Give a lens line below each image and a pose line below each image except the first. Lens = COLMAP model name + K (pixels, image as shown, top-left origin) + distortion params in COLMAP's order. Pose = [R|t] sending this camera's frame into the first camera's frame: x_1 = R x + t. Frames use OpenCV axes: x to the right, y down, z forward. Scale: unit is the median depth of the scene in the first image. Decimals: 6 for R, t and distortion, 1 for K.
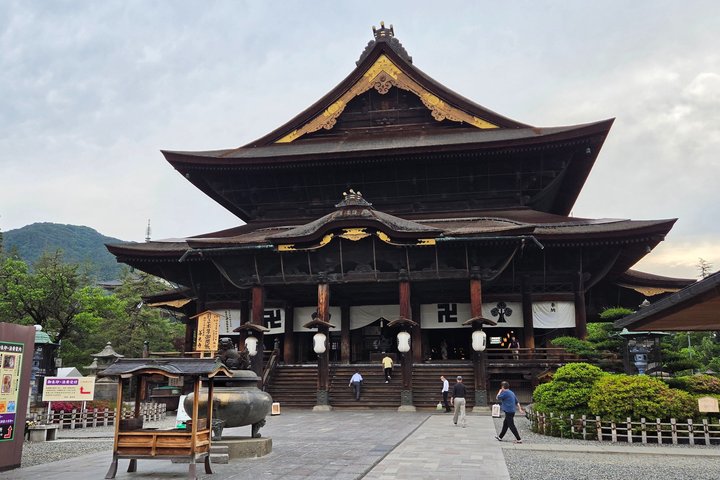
lens RADIAL K [[643.0, 0, 364.0], [0, 643.0, 241.2], [0, 0, 1]] dist [0.064419, -0.000399]
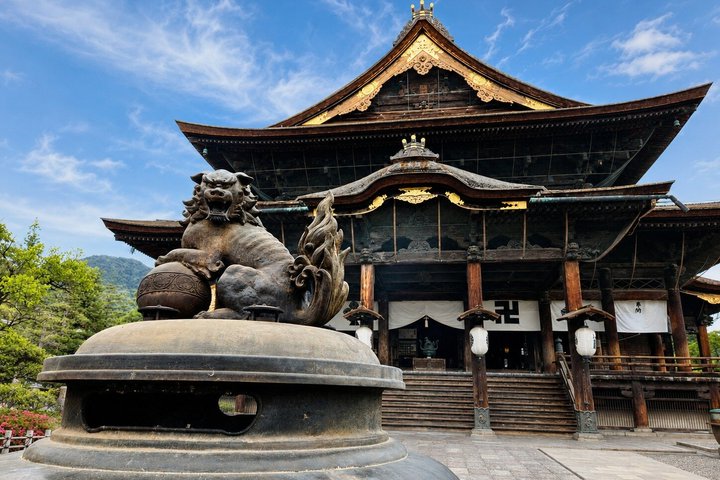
lens RADIAL K [[519.5, 0, 360.0], [0, 519.5, 240.0], [0, 0, 1]] dist [0.033166, -0.000740]
pose [[0.999665, 0.025605, 0.003692, -0.067095], [-0.025292, 0.997326, -0.068569, 0.070860], [-0.005438, 0.068452, 0.997640, 0.327416]]
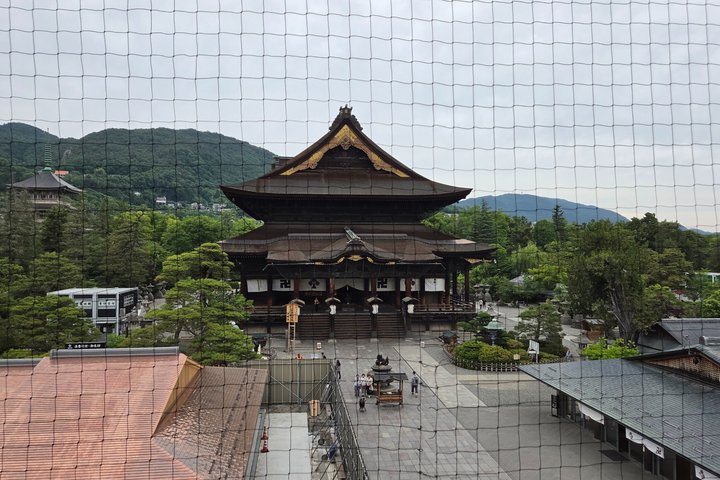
lens RADIAL K [[519.5, 0, 360.0], [0, 519.5, 240.0], [0, 0, 1]] dist [0.033166, -0.000740]
pose [[0.959774, 0.010056, 0.280593, -0.374182], [-0.066674, 0.978936, 0.192975, -0.310459], [-0.272742, -0.203920, 0.940228, -0.410499]]
